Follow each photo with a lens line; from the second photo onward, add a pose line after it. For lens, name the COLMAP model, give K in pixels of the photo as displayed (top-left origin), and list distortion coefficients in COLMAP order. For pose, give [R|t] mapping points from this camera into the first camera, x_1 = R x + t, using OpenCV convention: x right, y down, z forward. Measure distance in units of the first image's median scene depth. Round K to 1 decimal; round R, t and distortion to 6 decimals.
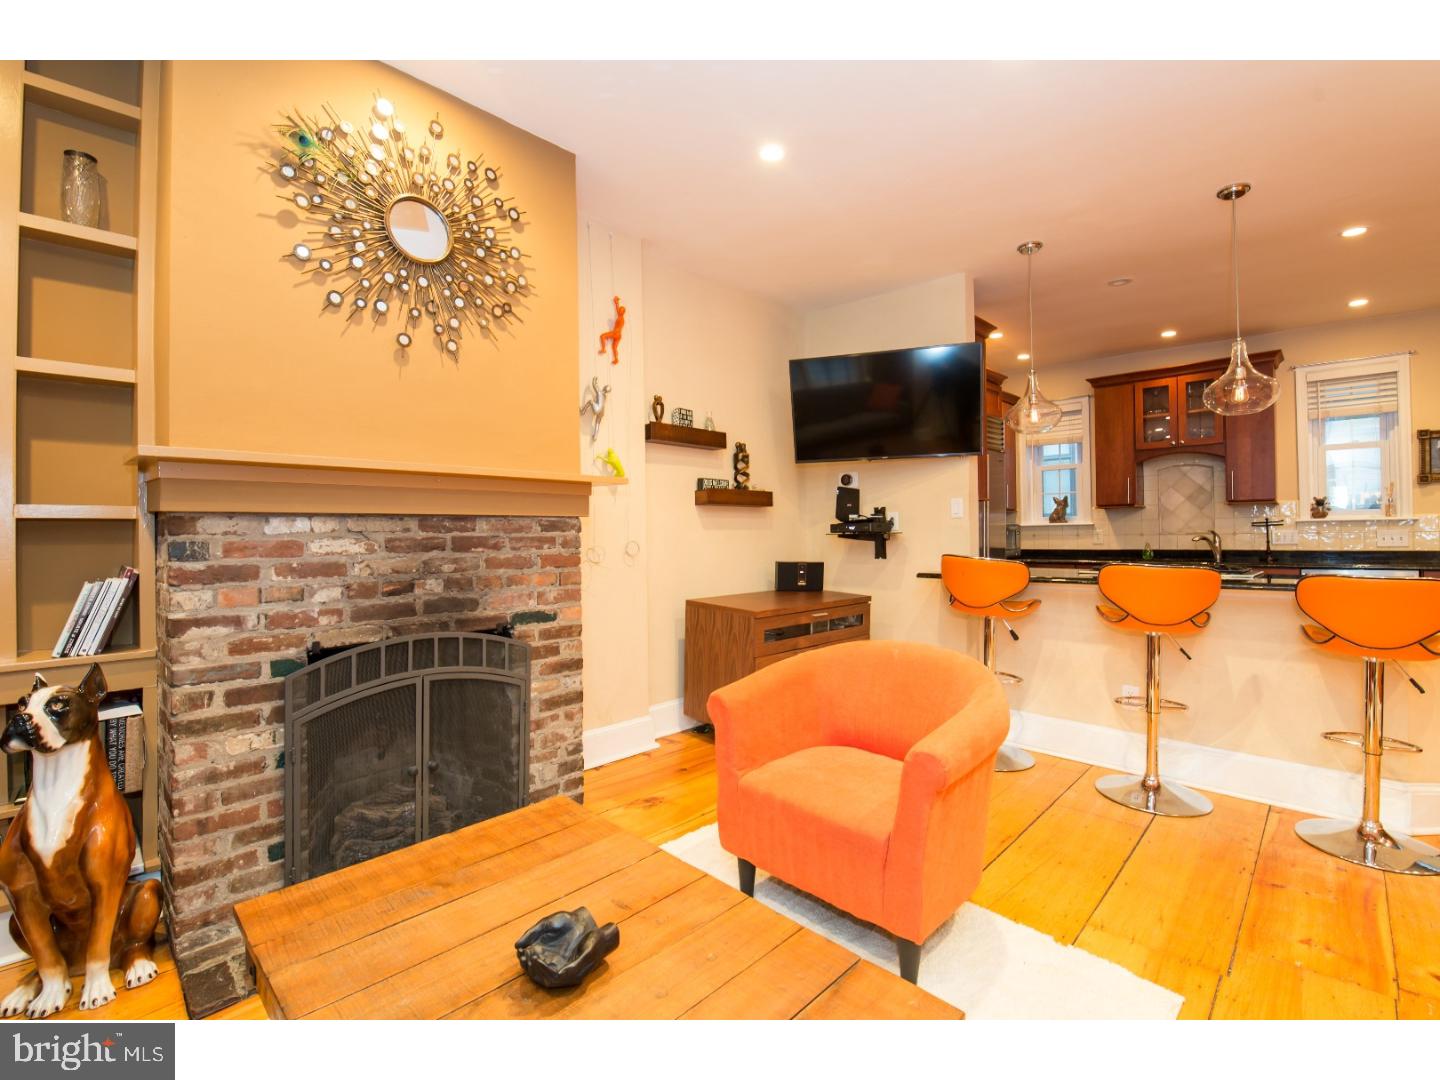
lens RADIAL K [[651.5, 0, 718.6], [0, 651.5, 527.4], [0, 0, 1]] dist [0.000718, -0.011045]
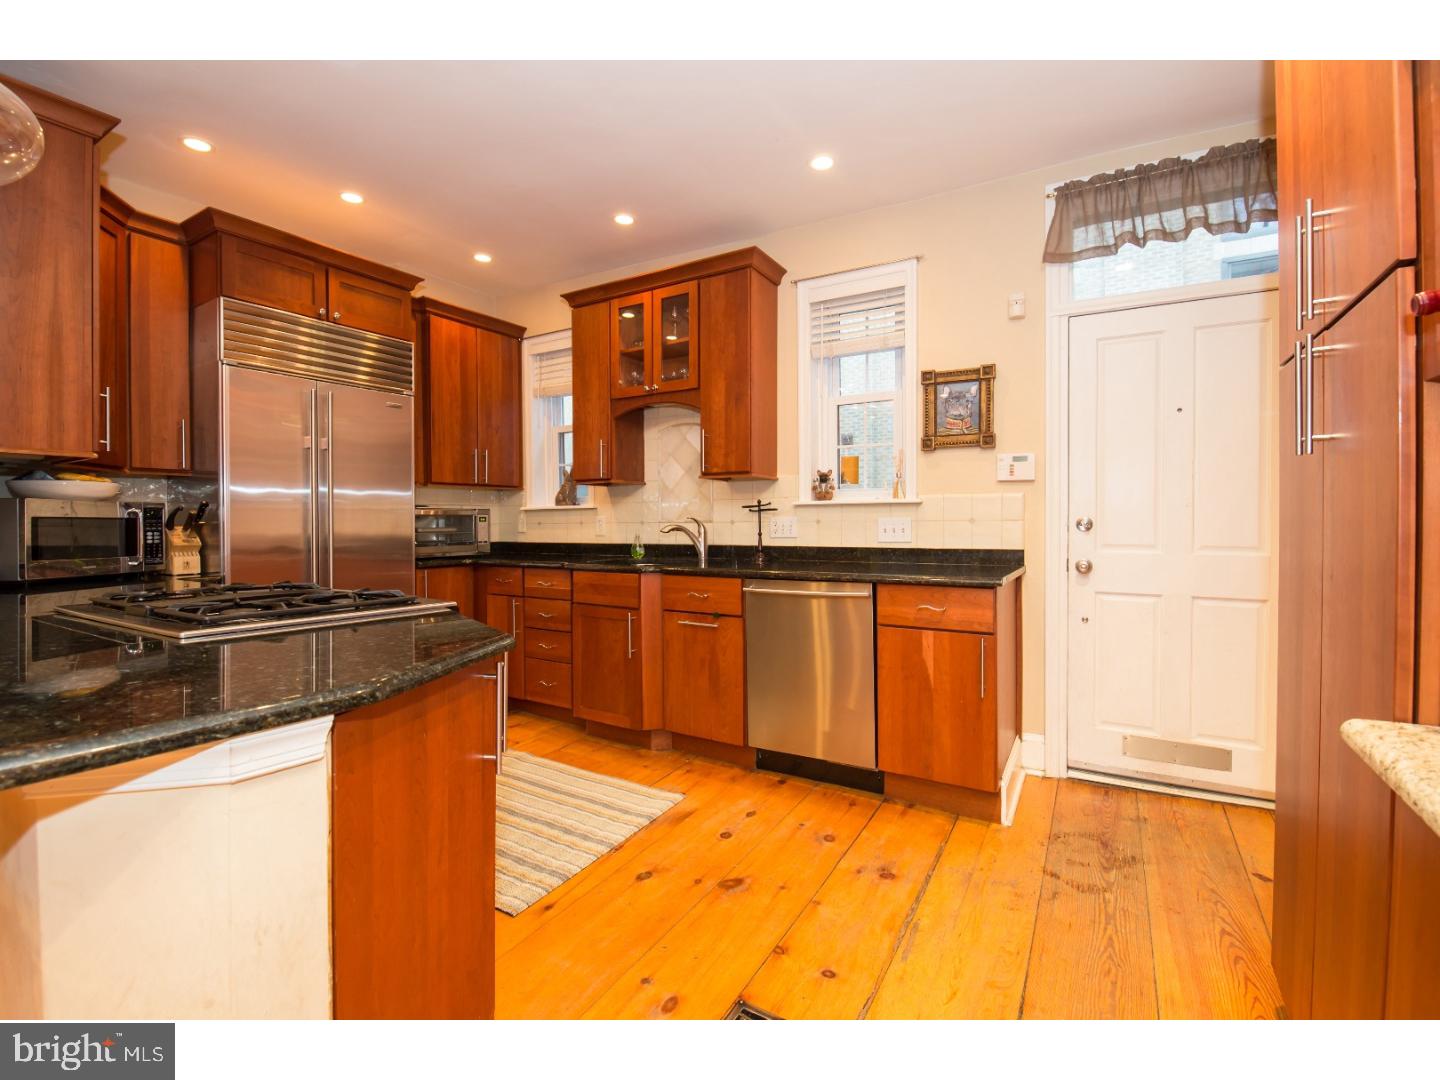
lens RADIAL K [[639.5, 0, 726.0], [0, 639.5, 532.4], [0, 0, 1]] dist [-0.000787, -0.011026]
pose [[0.973120, -0.002421, 0.230284, 1.298435], [-0.004668, 0.999532, 0.030231, 0.000212], [-0.230249, -0.030493, 0.972654, 0.674852]]
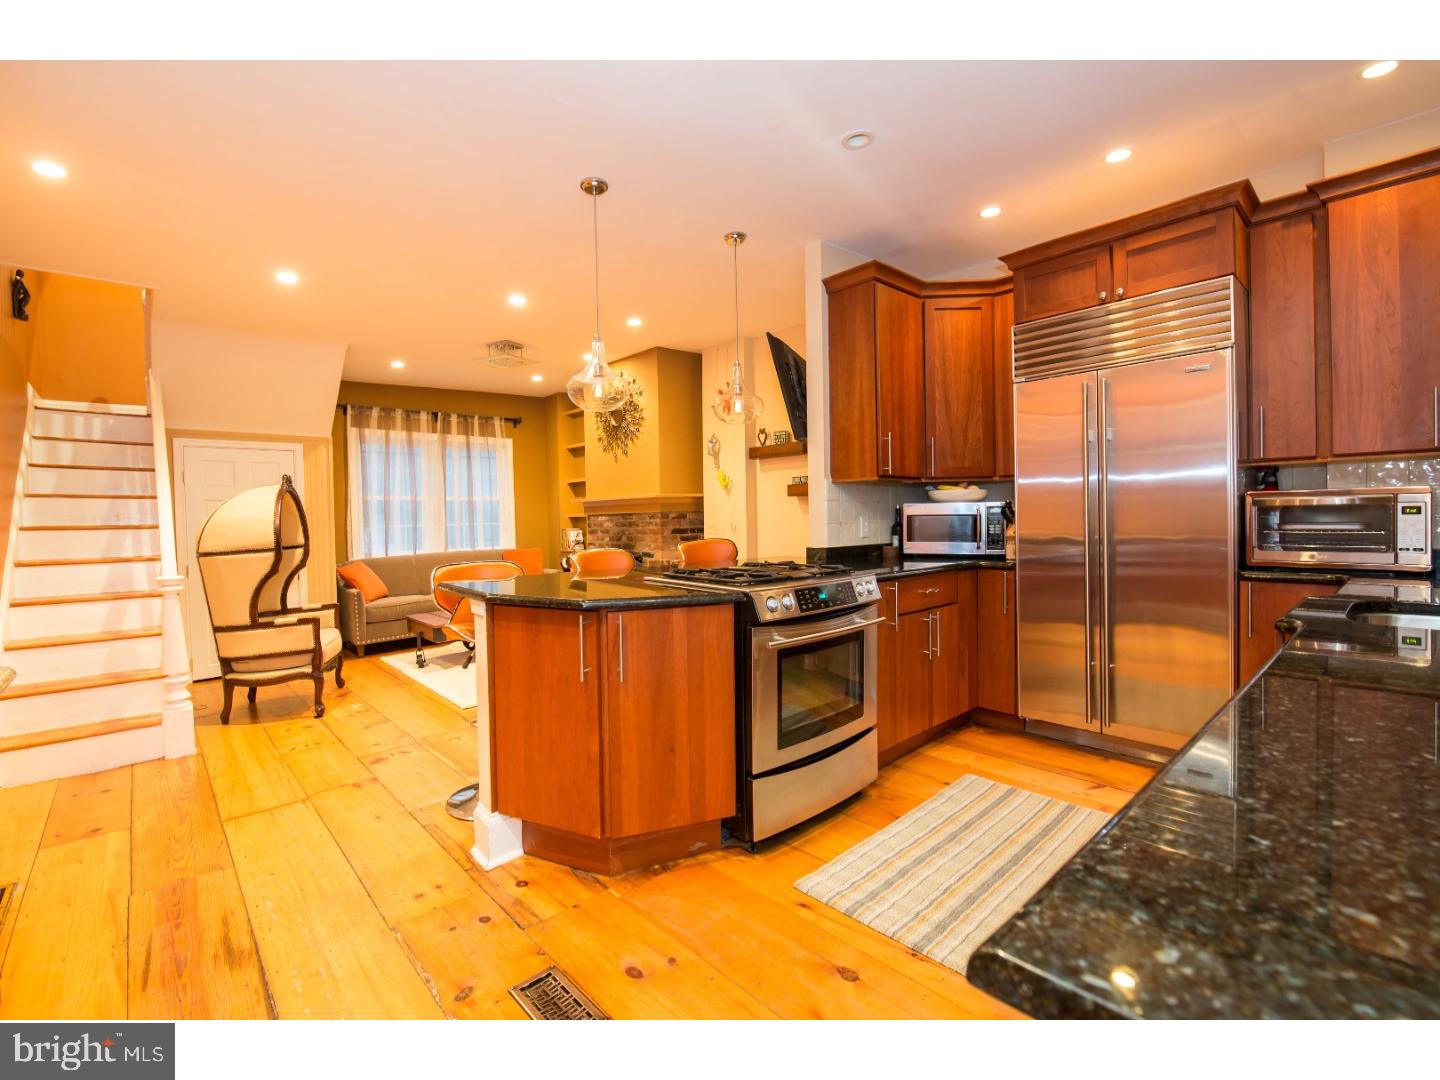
lens RADIAL K [[634.8, 0, 717.9], [0, 634.8, 528.4], [0, 0, 1]] dist [0.000054, -0.010297]
pose [[-0.064526, 0.027522, -0.997536, 2.034402], [0.032757, 0.999139, 0.025447, -0.010647], [0.997378, -0.031034, -0.065372, 1.414382]]
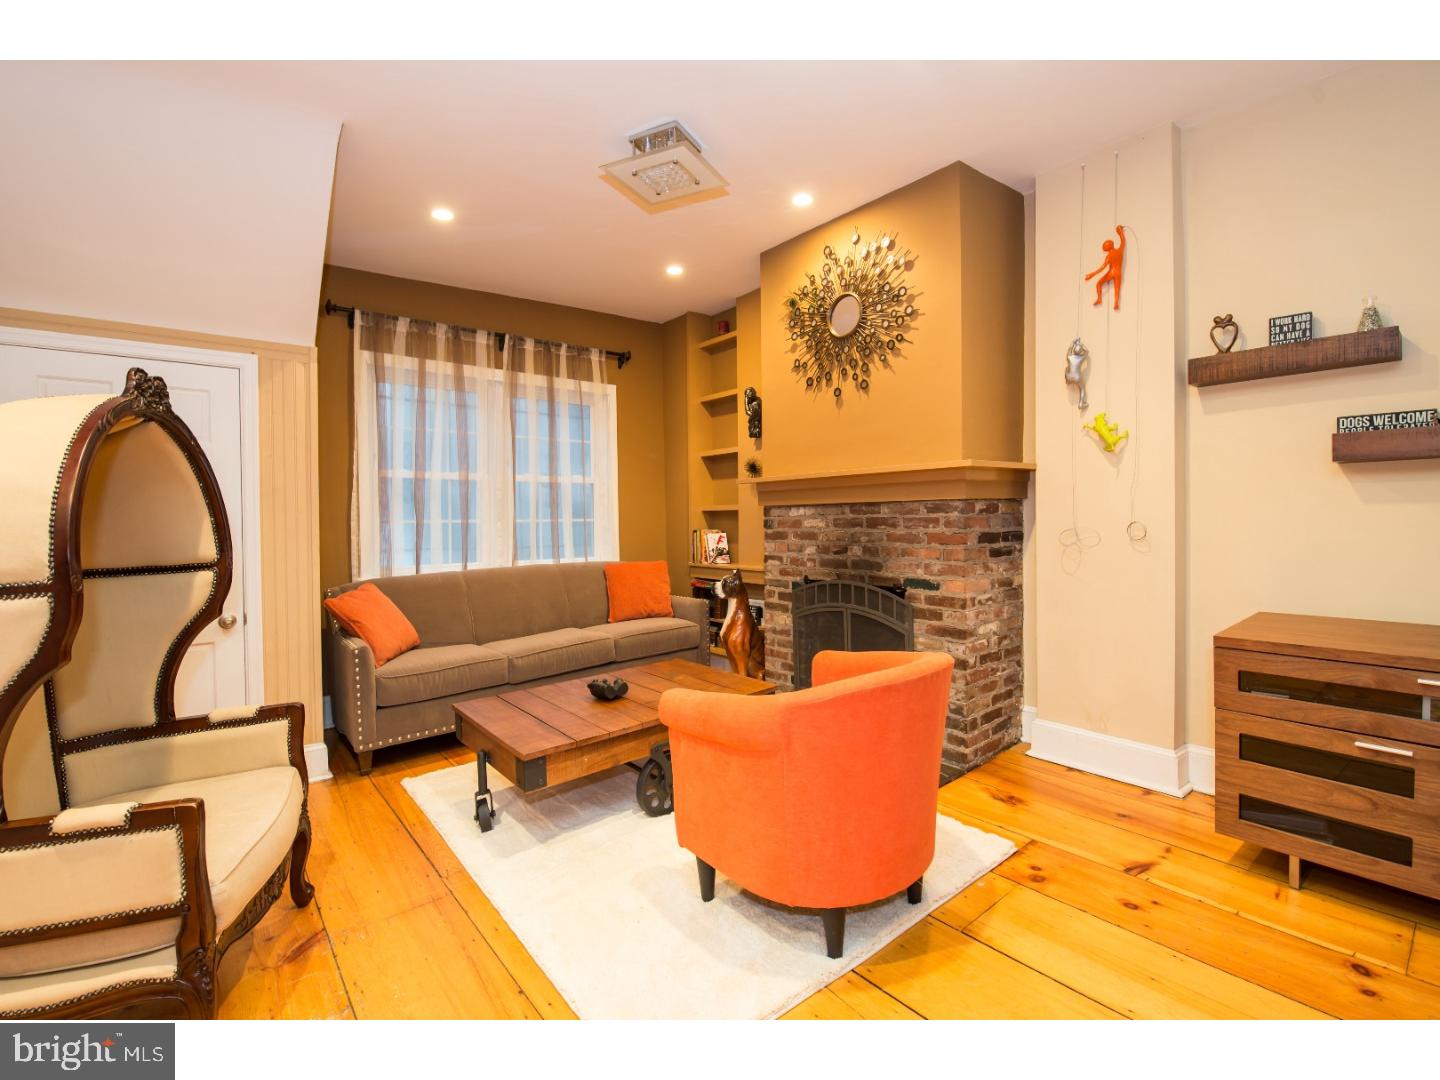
lens RADIAL K [[651.5, 0, 718.6], [0, 651.5, 527.4], [0, 0, 1]] dist [0.000718, -0.011045]
pose [[-0.118959, 0.021503, -0.992666, 0.962468], [0.021496, 0.999587, 0.019077, 0.001535], [0.992666, -0.019069, -0.119372, 0.772550]]
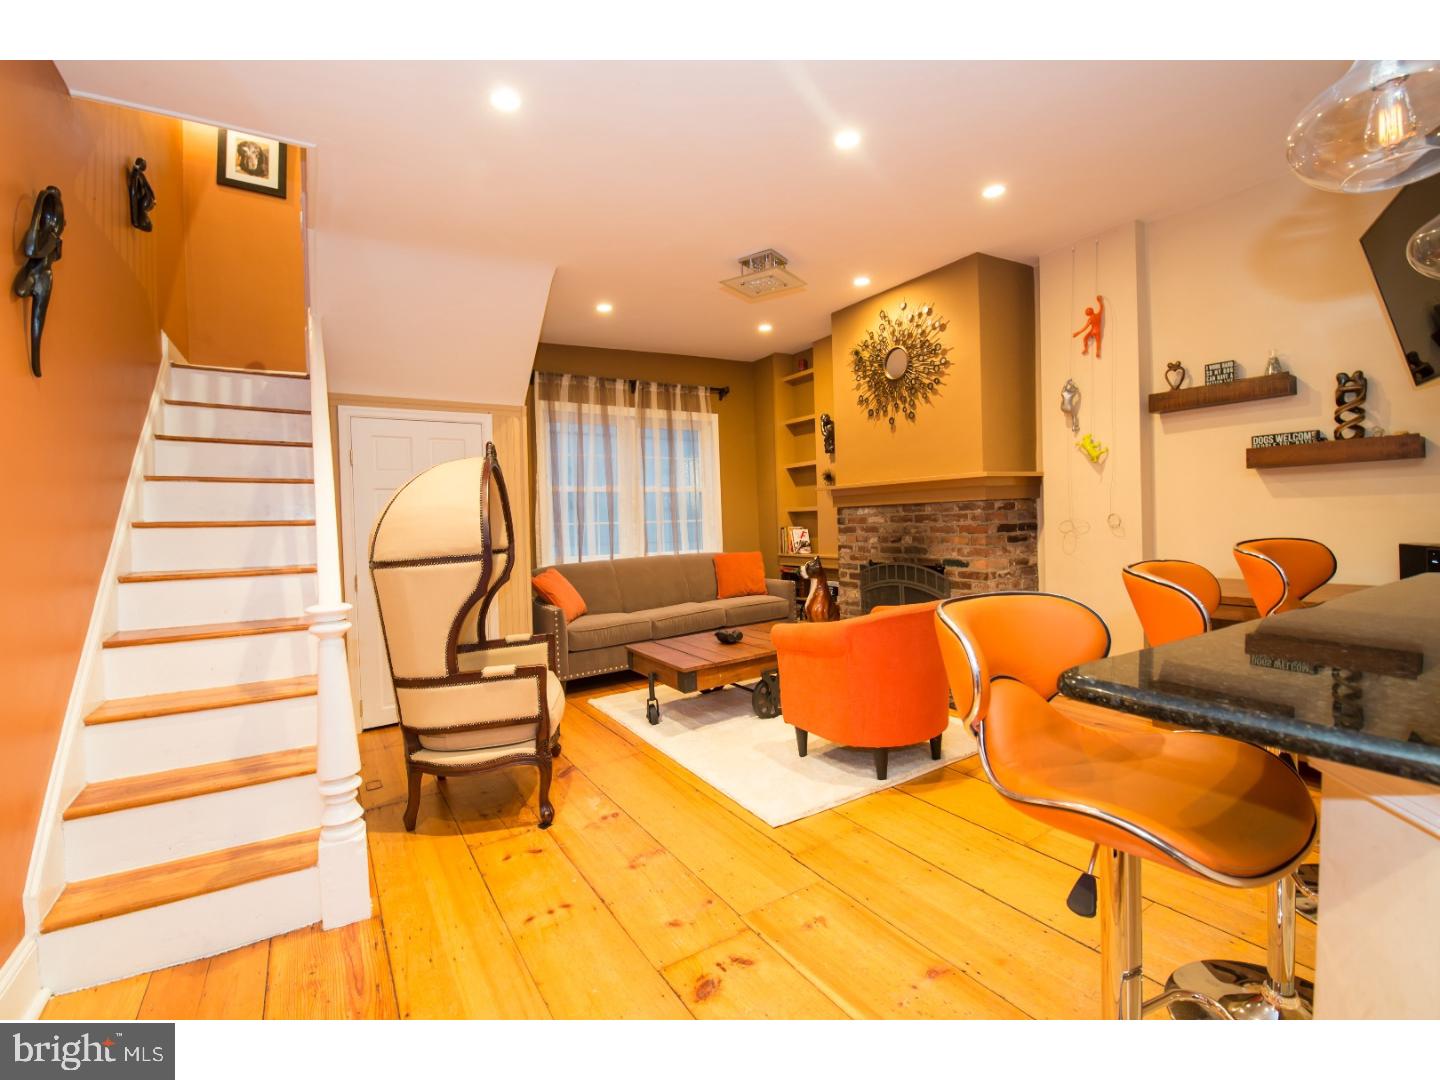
lens RADIAL K [[634.8, 0, 717.9], [0, 634.8, 528.4], [0, 0, 1]] dist [0.000054, -0.010297]
pose [[-0.240294, 0.026131, -0.970348, 1.406831], [0.040227, 0.999047, 0.016942, -0.000299], [0.969866, -0.034963, -0.241116, 0.808337]]
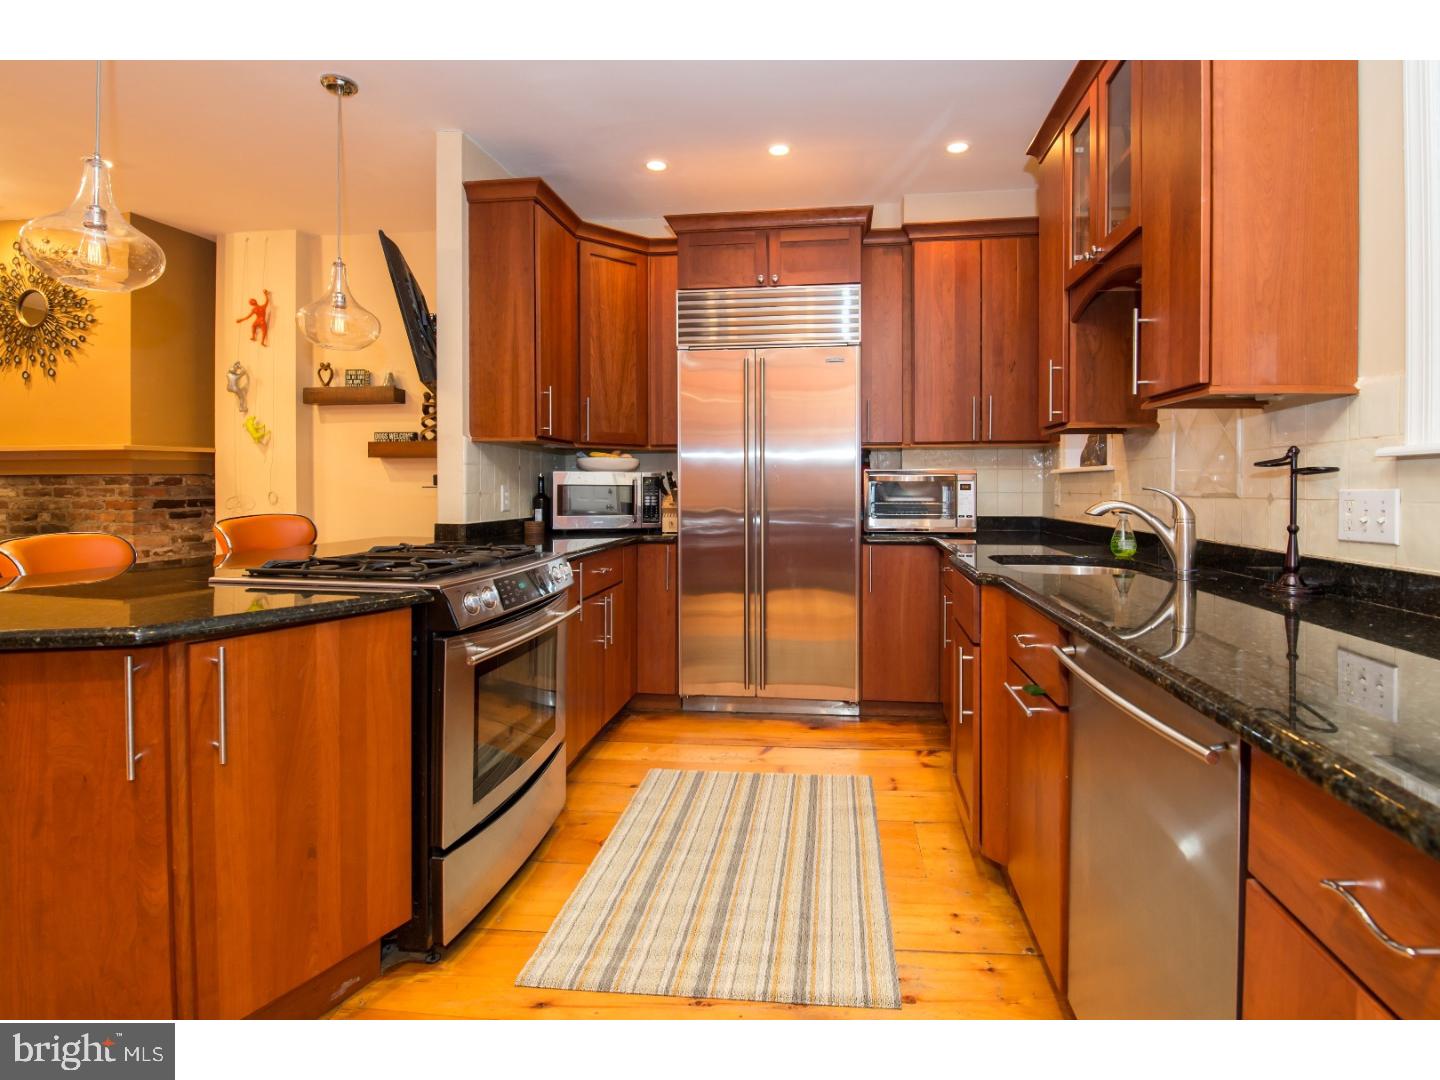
lens RADIAL K [[684.7, 0, 765.4], [0, 684.7, 493.0], [0, 0, 1]] dist [0.001911, -0.011628]
pose [[0.616358, 0.016877, -0.787285, 1.871316], [0.006314, 0.999632, 0.026373, -0.006105], [0.787441, -0.021227, 0.616025, 1.242870]]
